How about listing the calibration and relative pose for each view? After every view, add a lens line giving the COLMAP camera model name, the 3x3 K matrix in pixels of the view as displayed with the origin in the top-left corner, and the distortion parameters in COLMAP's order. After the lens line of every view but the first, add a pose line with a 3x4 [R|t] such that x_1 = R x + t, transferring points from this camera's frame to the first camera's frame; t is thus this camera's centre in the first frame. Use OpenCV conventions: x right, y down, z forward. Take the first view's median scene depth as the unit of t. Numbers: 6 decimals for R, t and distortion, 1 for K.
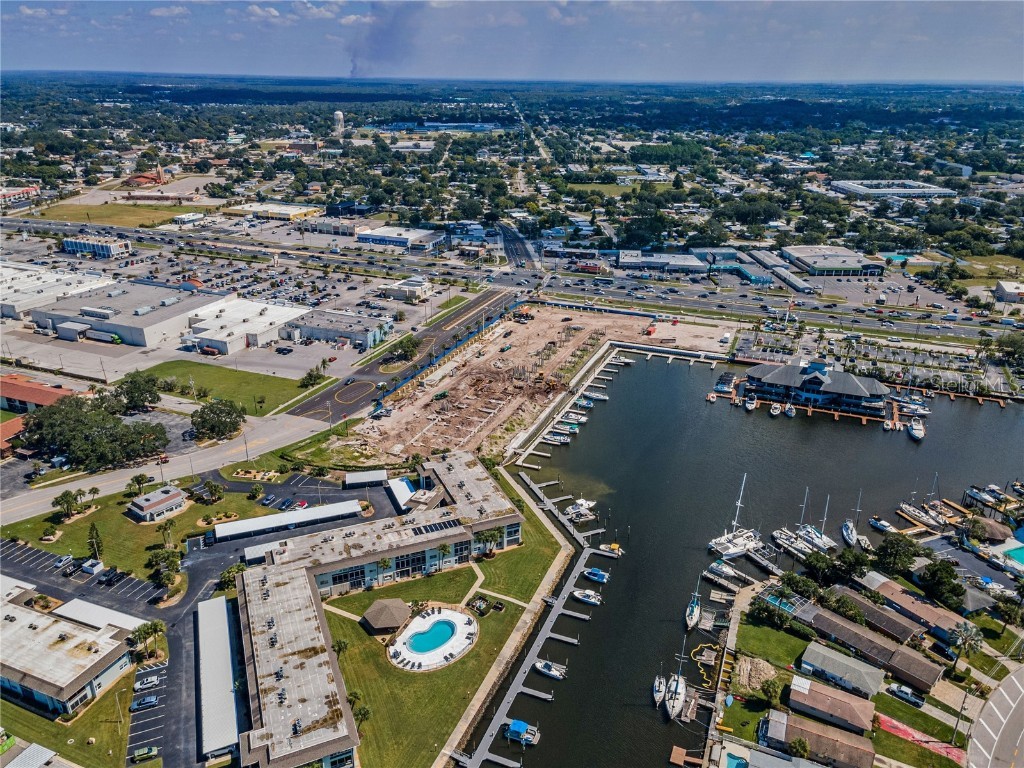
lens RADIAL K [[749.9, 0, 512.0], [0, 749.9, 384.0], [0, 0, 1]] dist [0.046557, 0.001631]
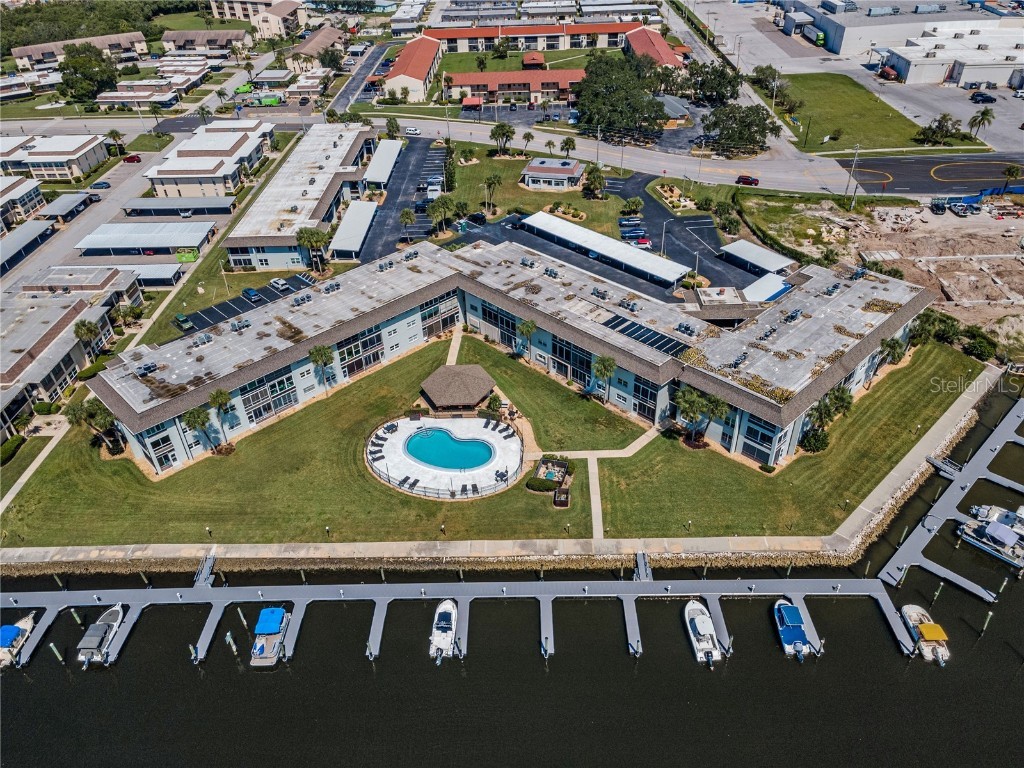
lens RADIAL K [[749.9, 0, 512.0], [0, 749.9, 384.0], [0, 0, 1]] dist [0.046557, 0.001631]
pose [[0.362360, 0.519604, -0.773761, 0.163229], [-0.317076, 0.849389, 0.421901, 0.012512], [0.876446, 0.092461, 0.472539, 0.361961]]
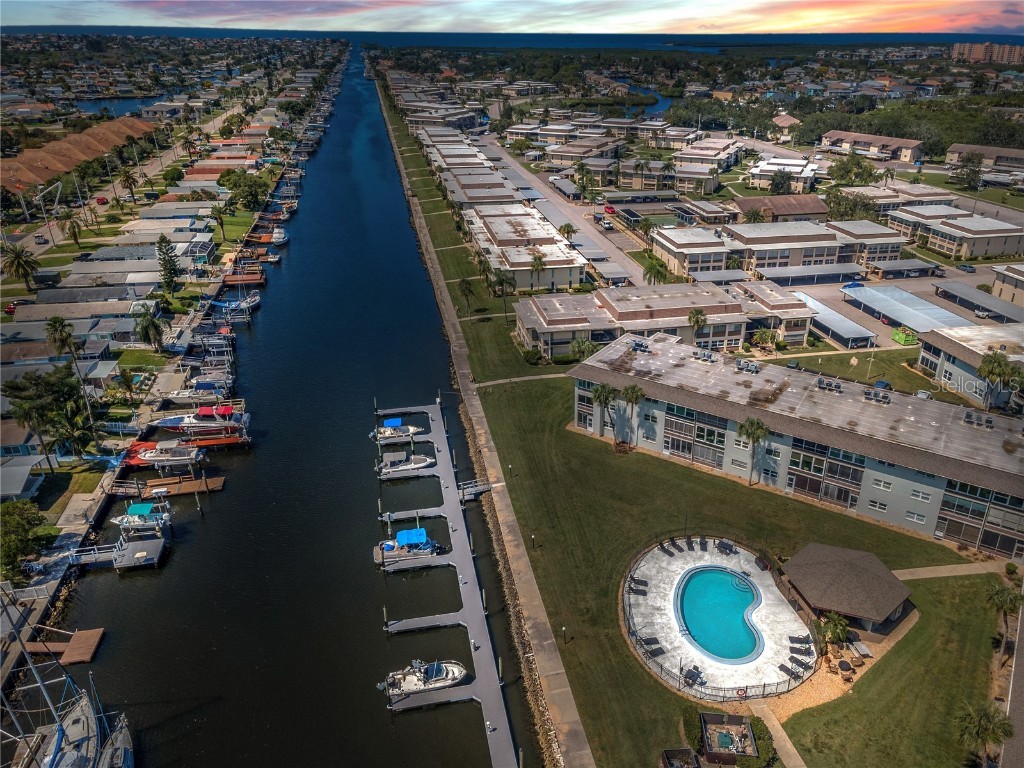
lens RADIAL K [[776.0, 0, 529.5], [0, 776.0, 335.8], [0, 0, 1]] dist [0.049265, 0.000615]
pose [[-0.831718, 0.188212, -0.522323, 0.084026], [-0.222786, 0.748582, 0.624493, -0.010241], [0.508539, 0.635769, -0.580678, 0.523925]]
